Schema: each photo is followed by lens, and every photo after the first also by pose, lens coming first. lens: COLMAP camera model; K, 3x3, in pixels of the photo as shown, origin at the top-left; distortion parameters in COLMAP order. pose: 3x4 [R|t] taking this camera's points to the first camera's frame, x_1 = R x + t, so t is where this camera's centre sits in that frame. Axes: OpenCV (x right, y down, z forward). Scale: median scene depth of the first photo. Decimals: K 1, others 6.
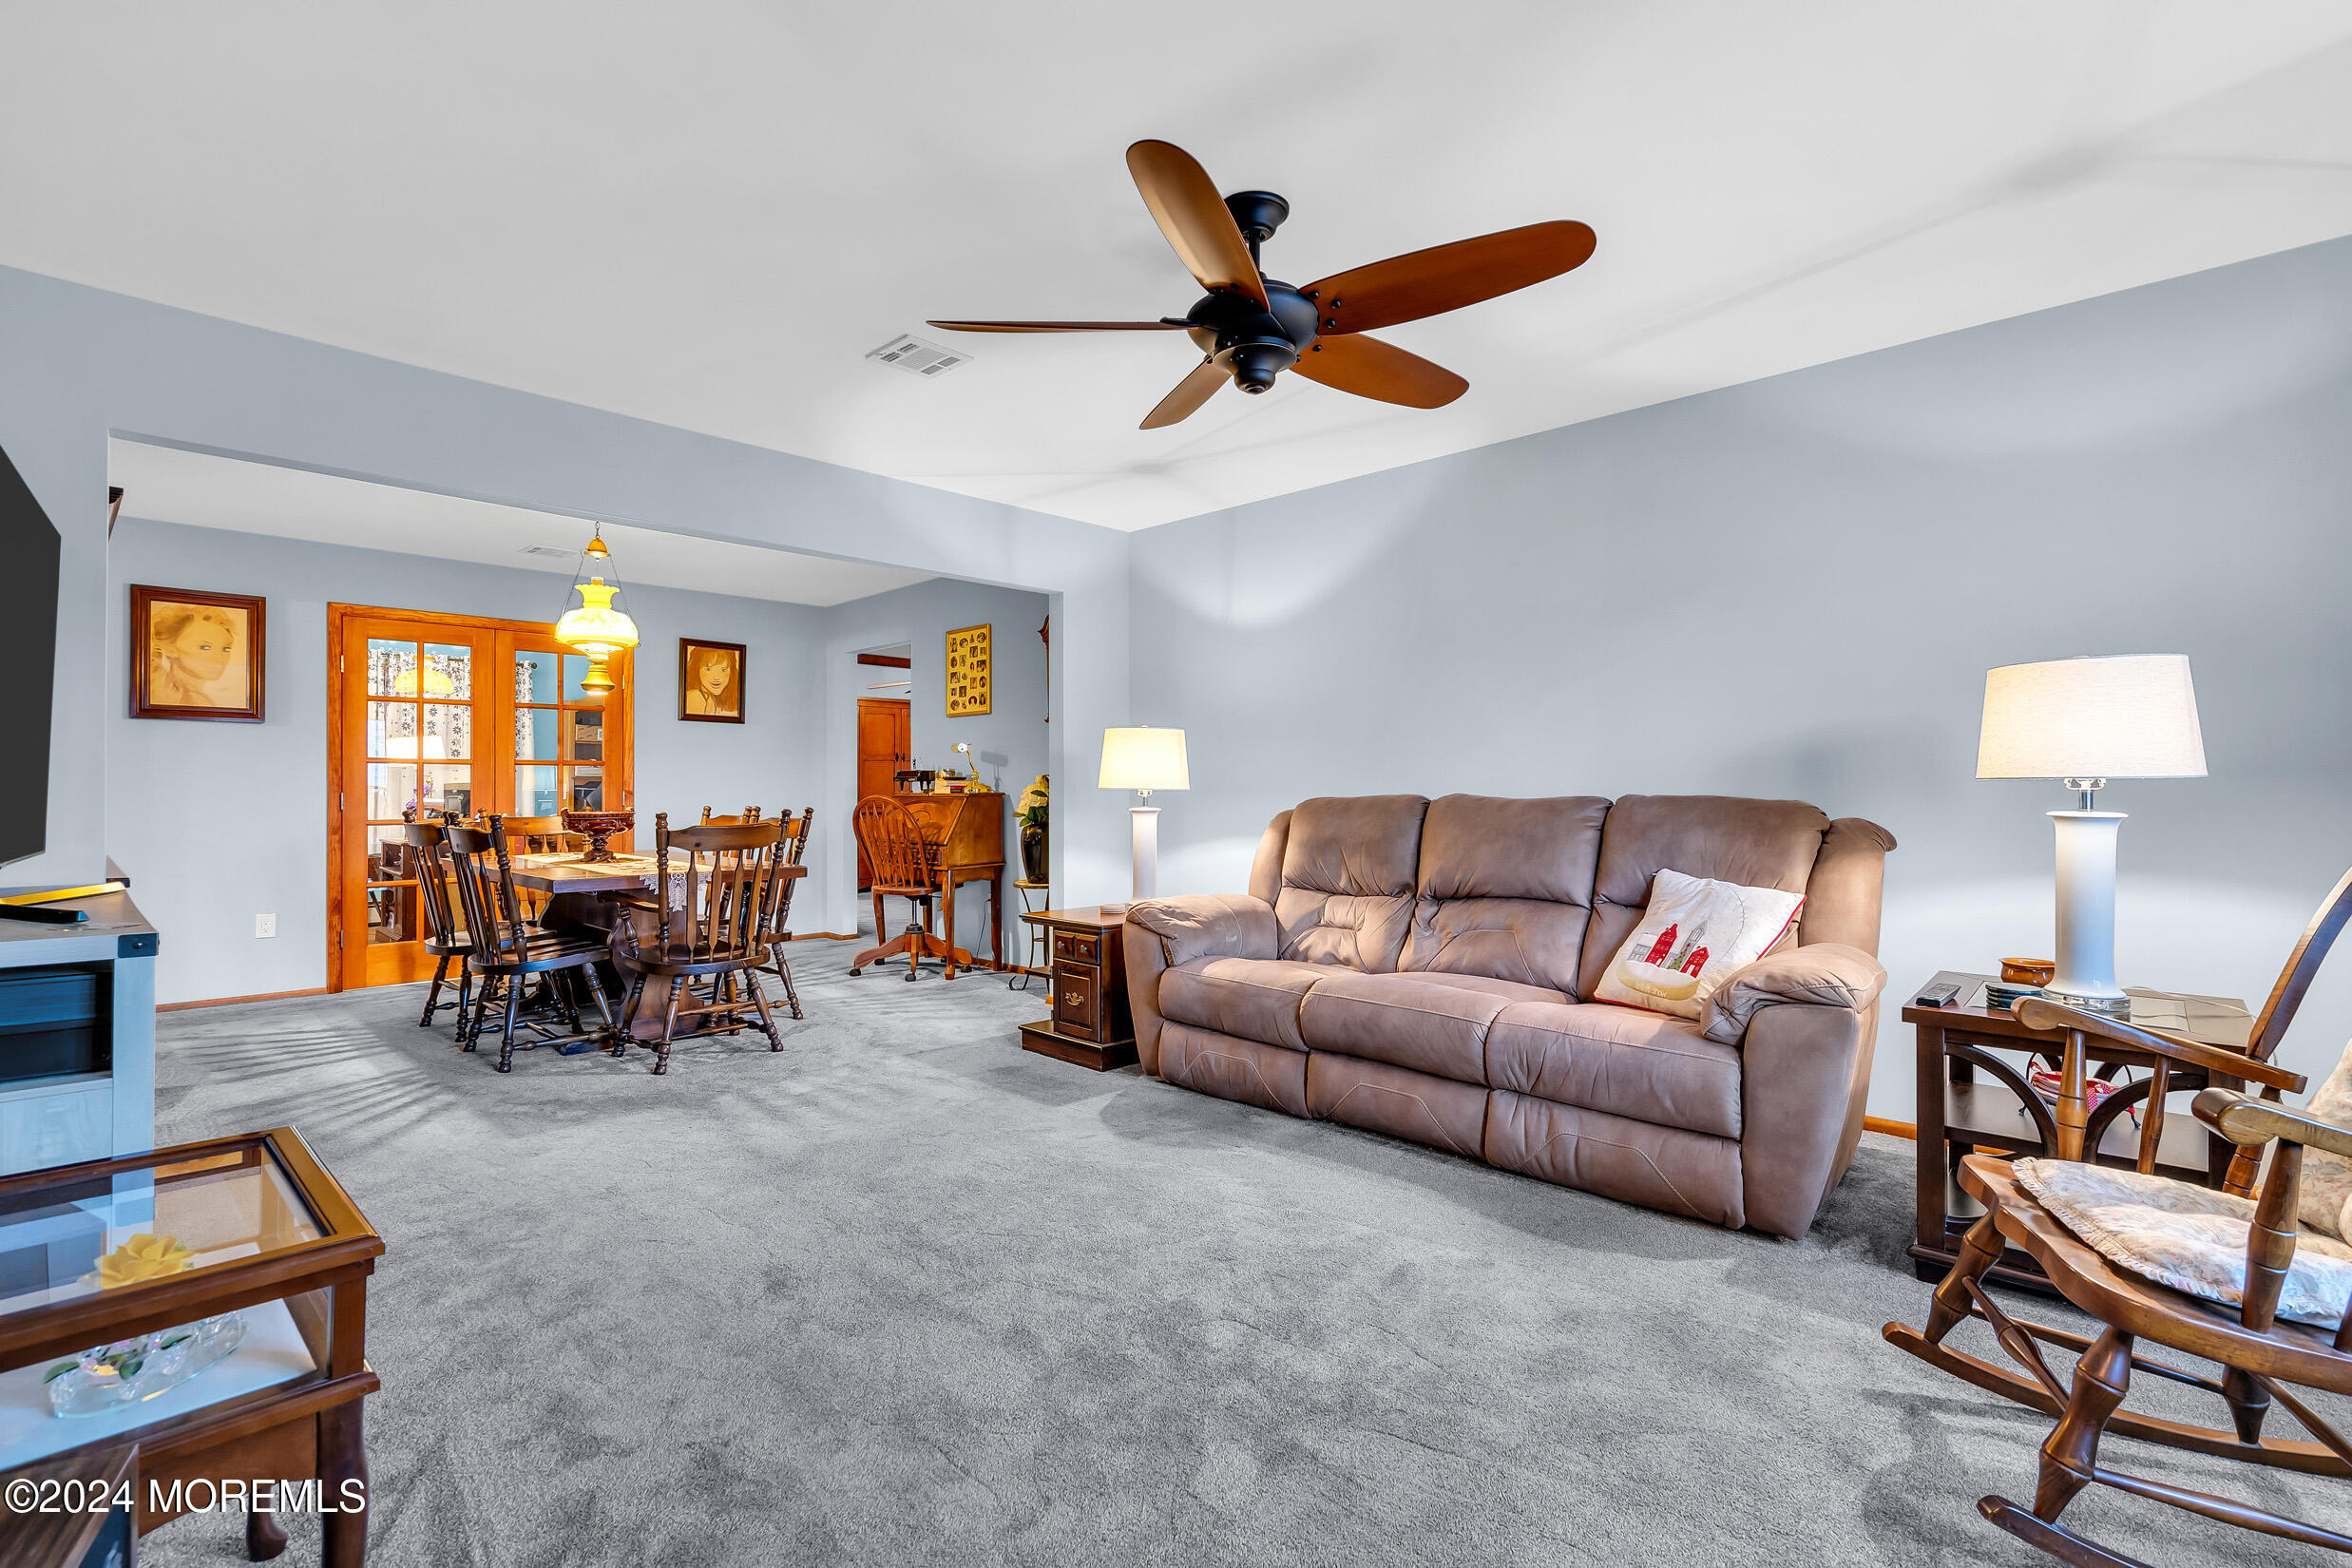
lens RADIAL K [[1061.9, 0, 1171.5], [0, 1061.9, 783.3], [0, 0, 1]] dist [-0.005551, 0.000713]
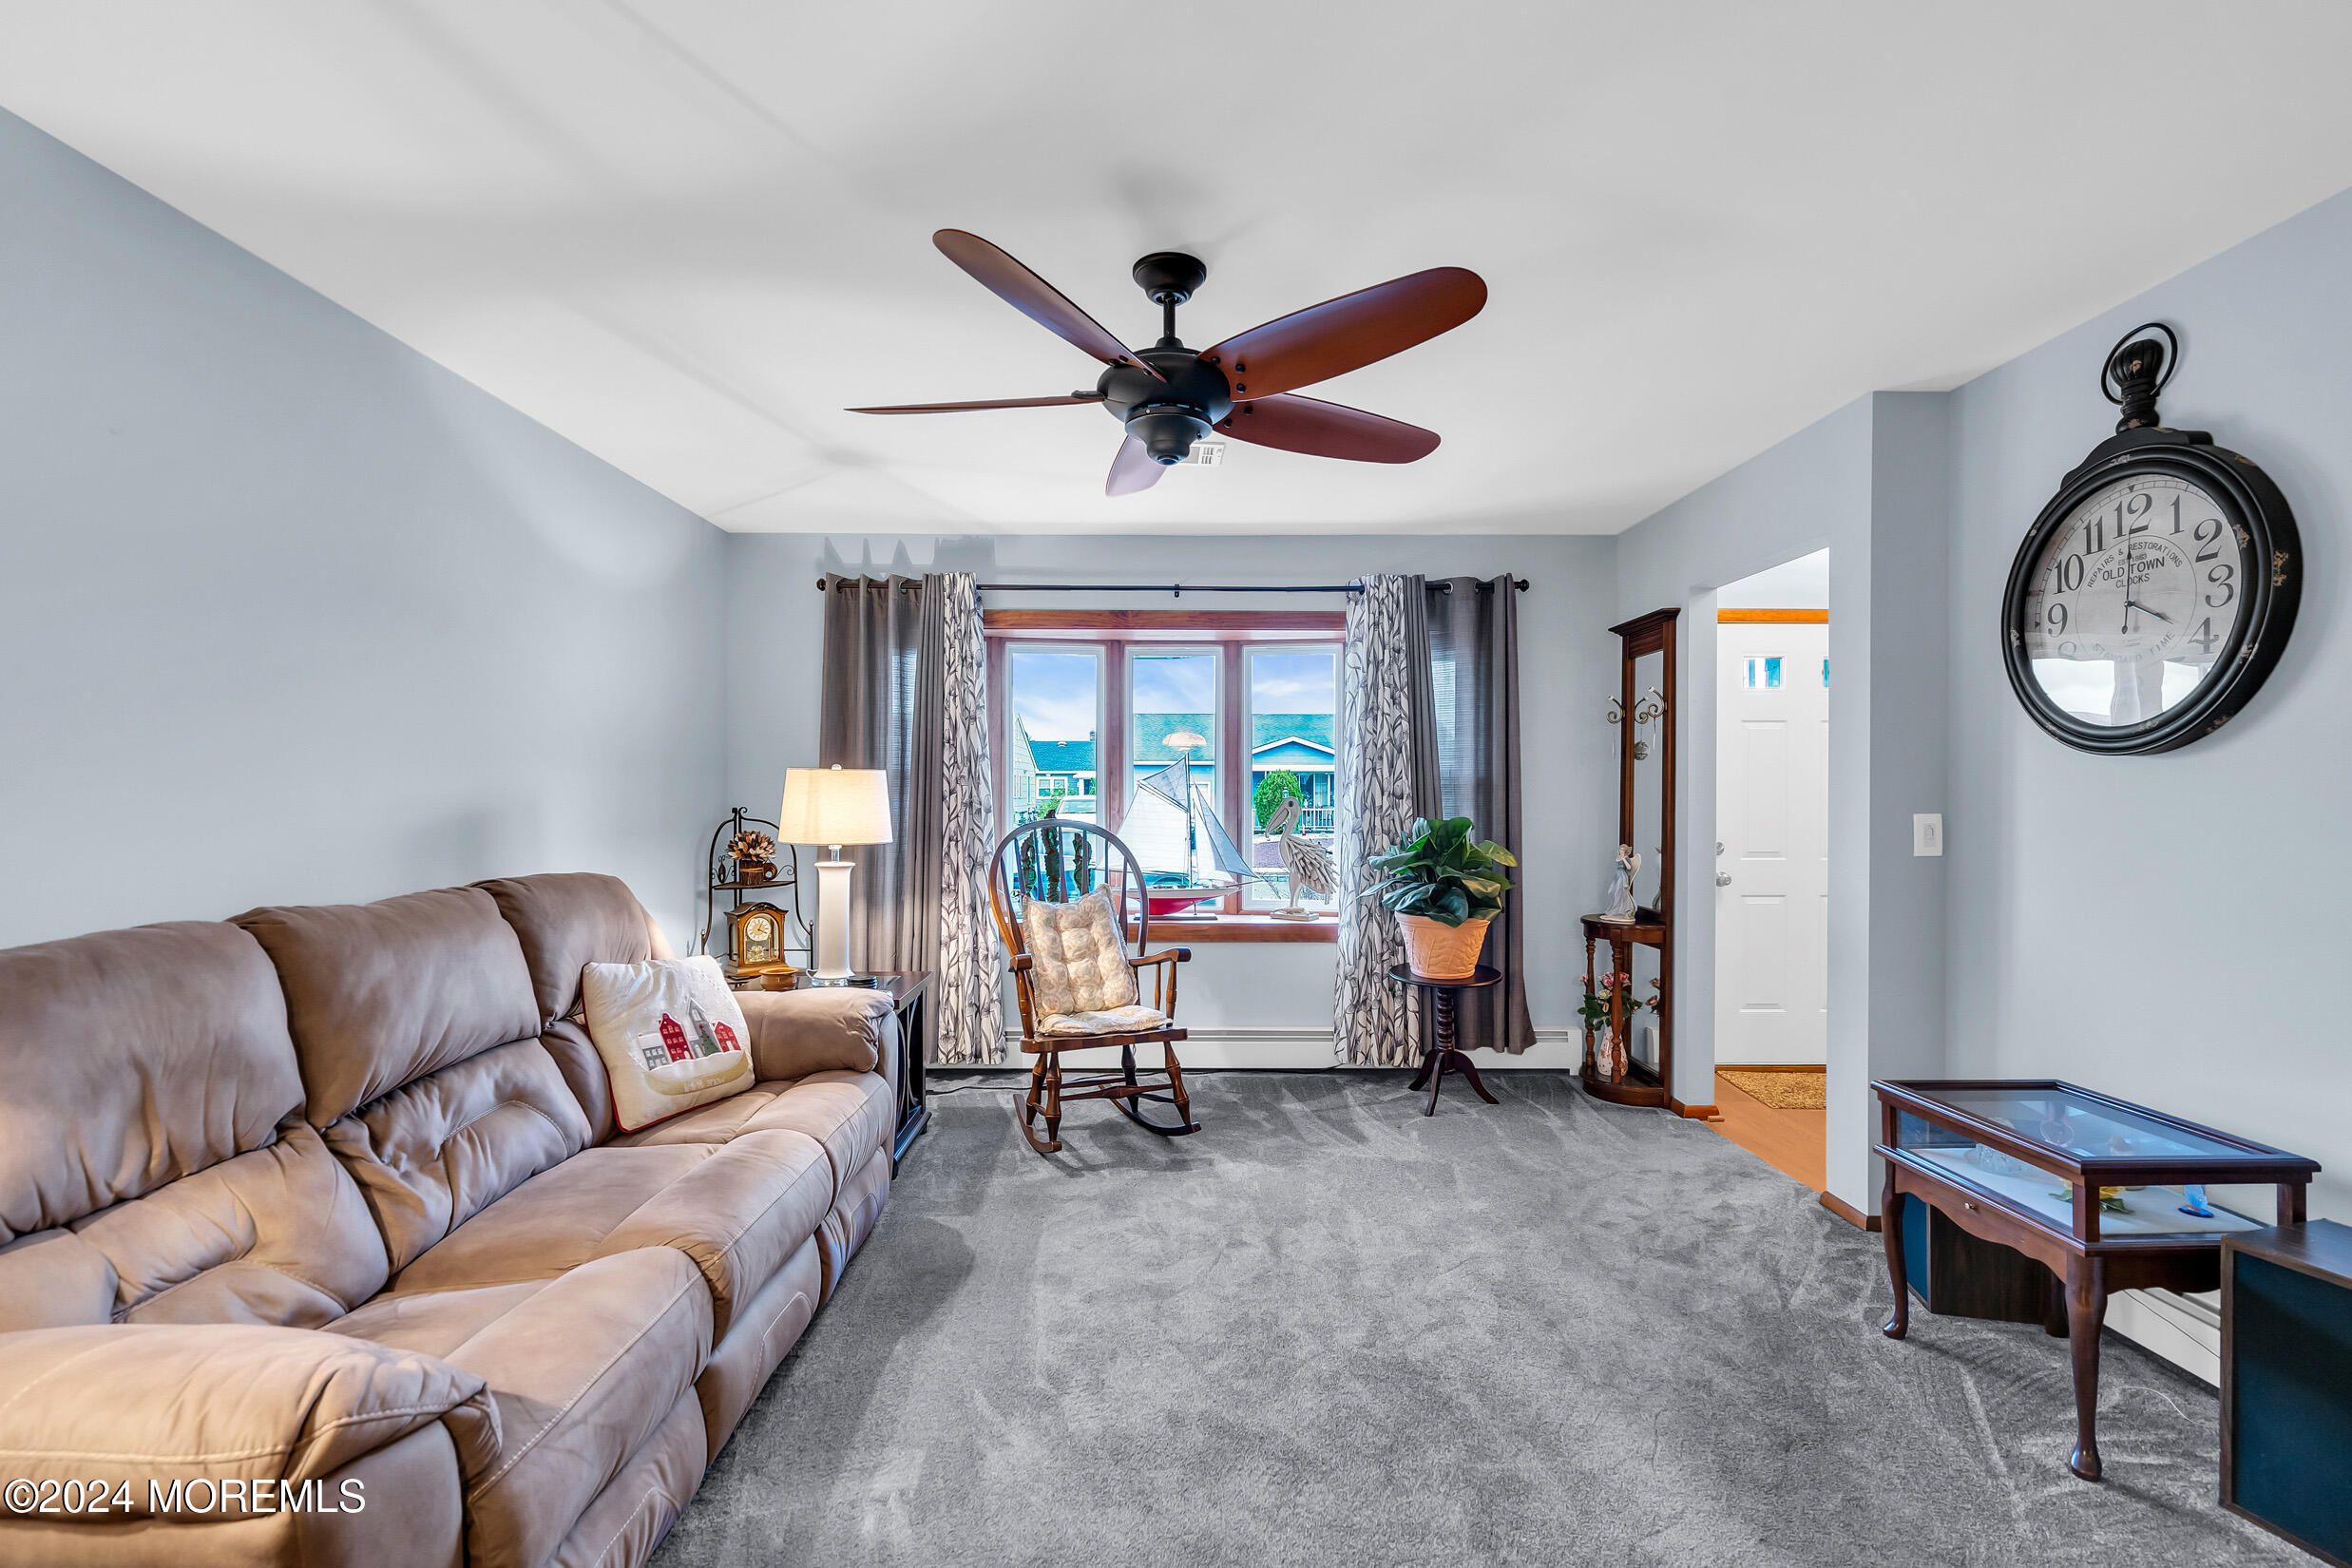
lens RADIAL K [[1057.3, 0, 1176.2], [0, 1057.3, 798.9], [0, 0, 1]] dist [-0.003823, 0.001370]
pose [[-0.695761, -0.001451, 0.718271, -0.240399], [-0.003220, 0.999994, -0.001099, -0.026043], [-0.718266, -0.003077, -0.695762, 0.654092]]
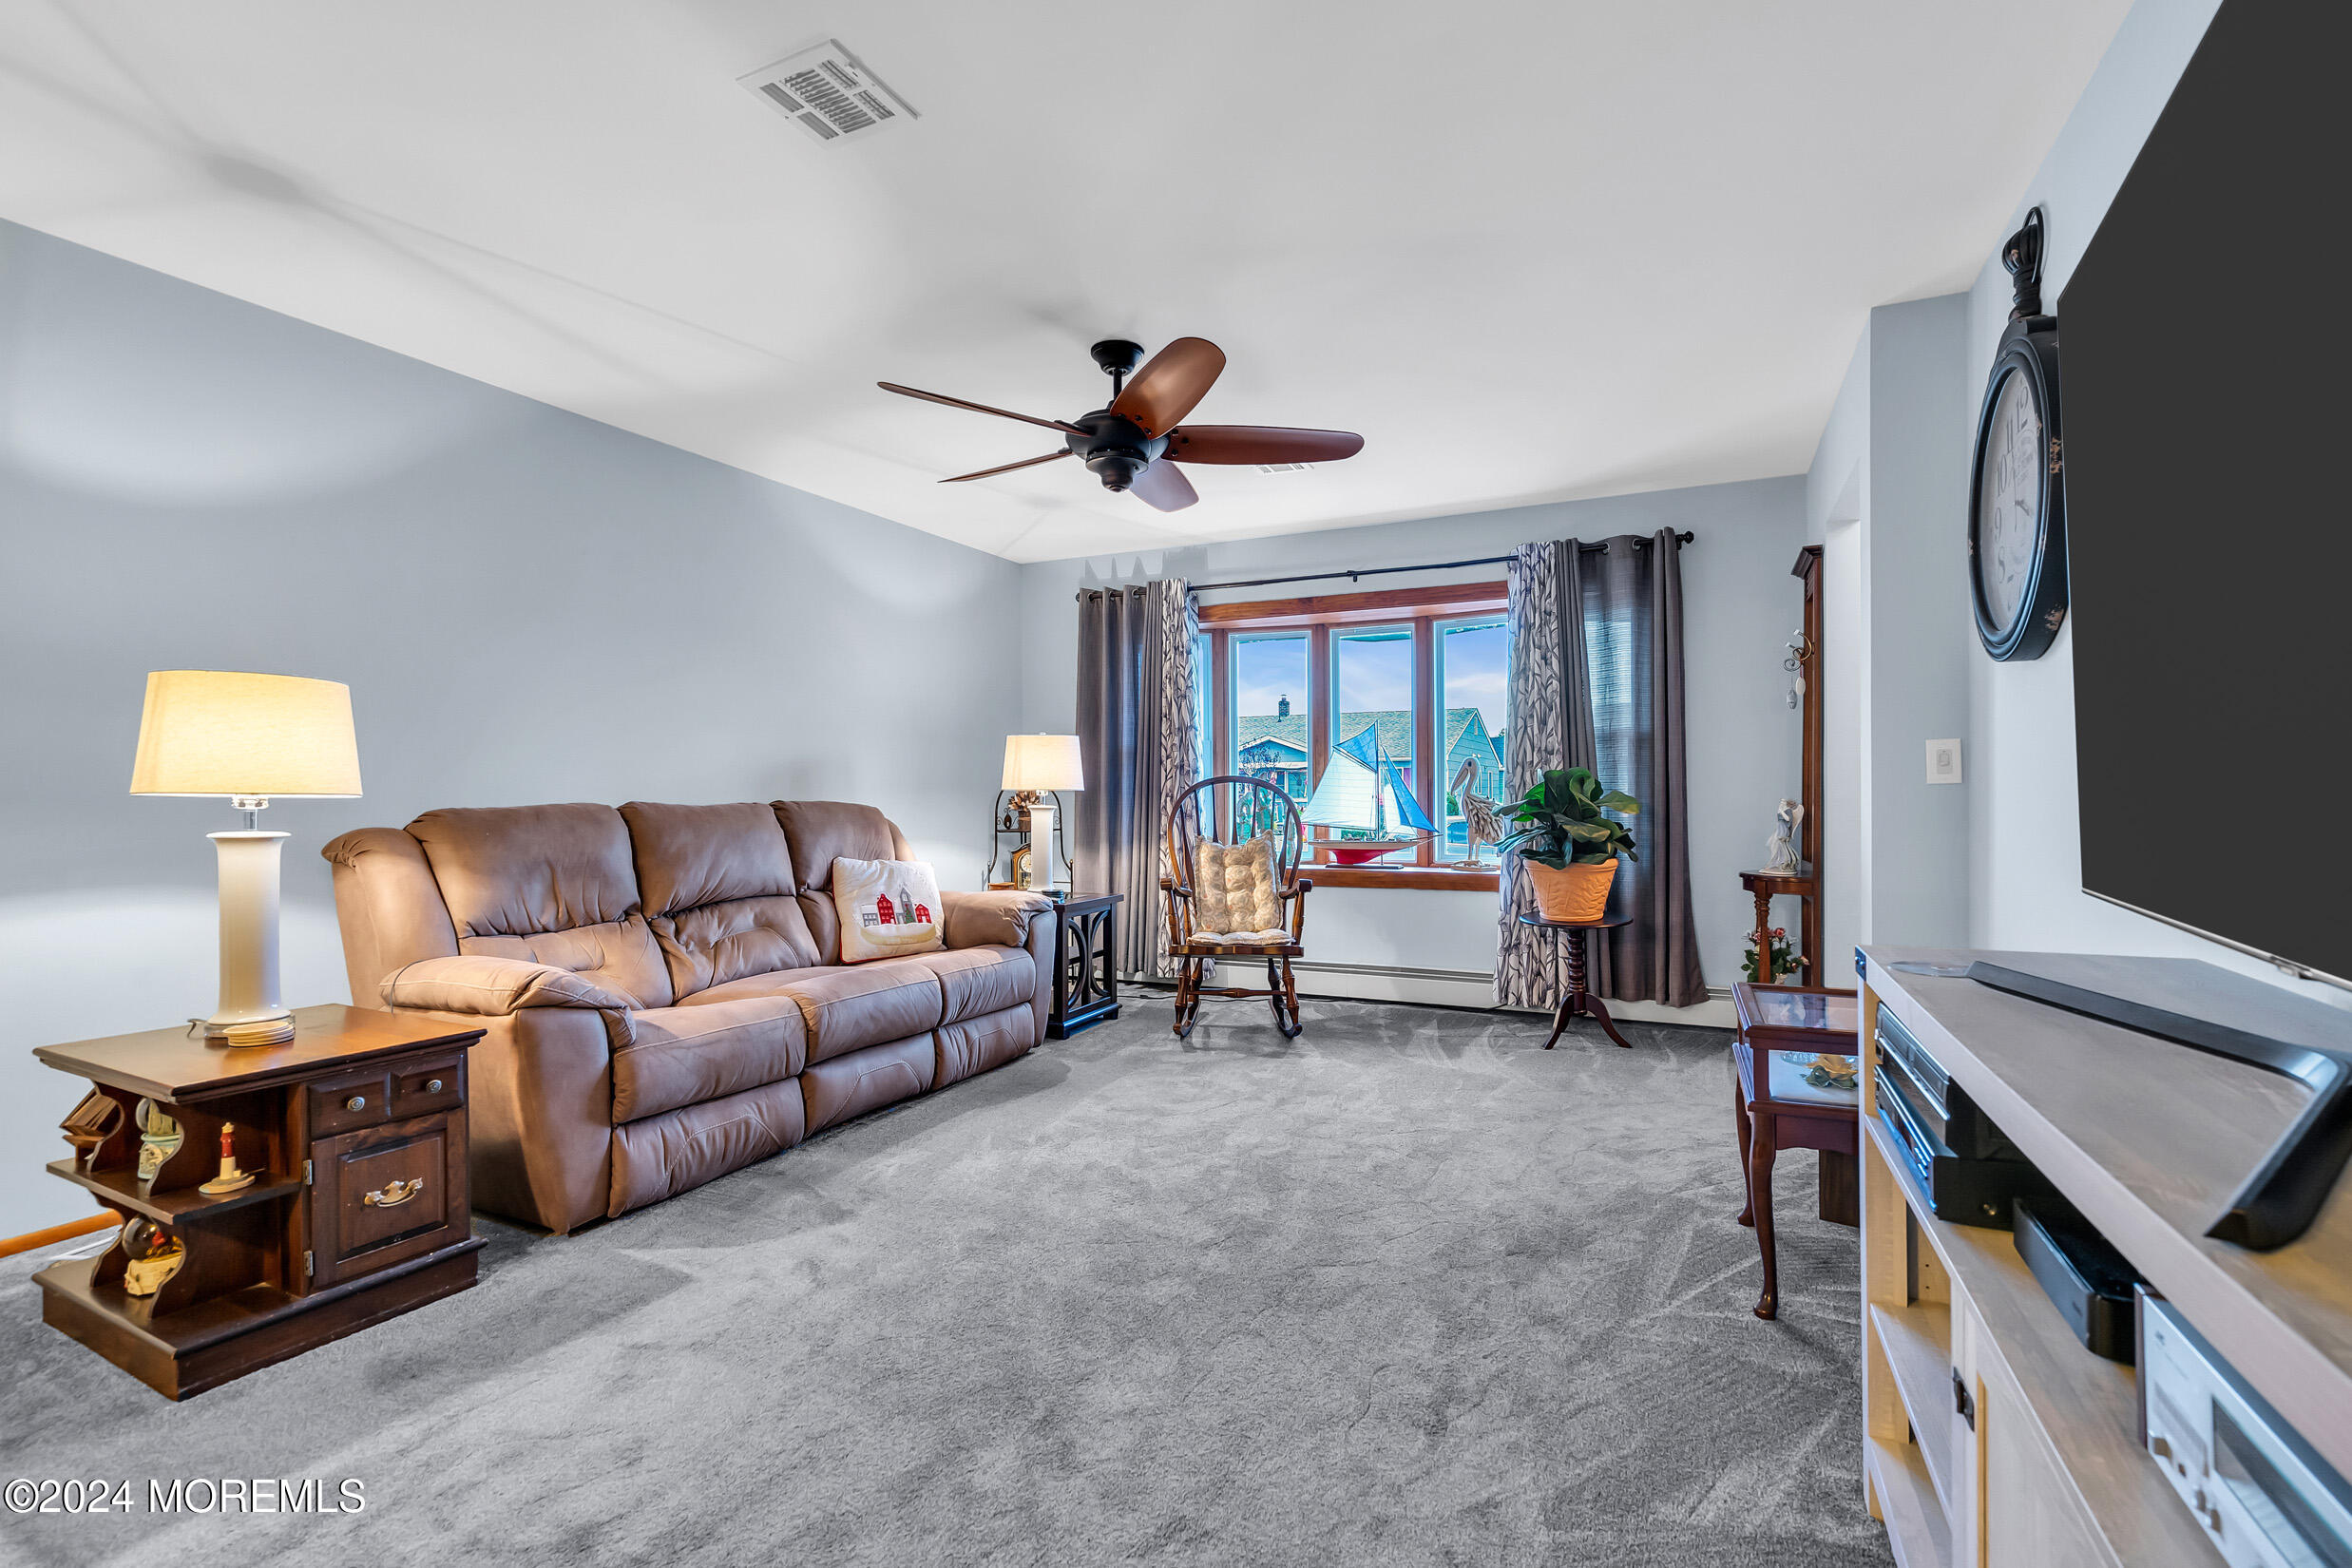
lens RADIAL K [[1063.8, 0, 1179.5], [0, 1063.8, 798.5], [0, 0, 1]] dist [-0.010109, 0.000132]
pose [[-0.314791, 0.001794, 0.949159, -0.472718], [0.000777, 0.999998, -0.001632, 0.006116], [-0.949161, 0.000224, -0.314792, 0.530214]]
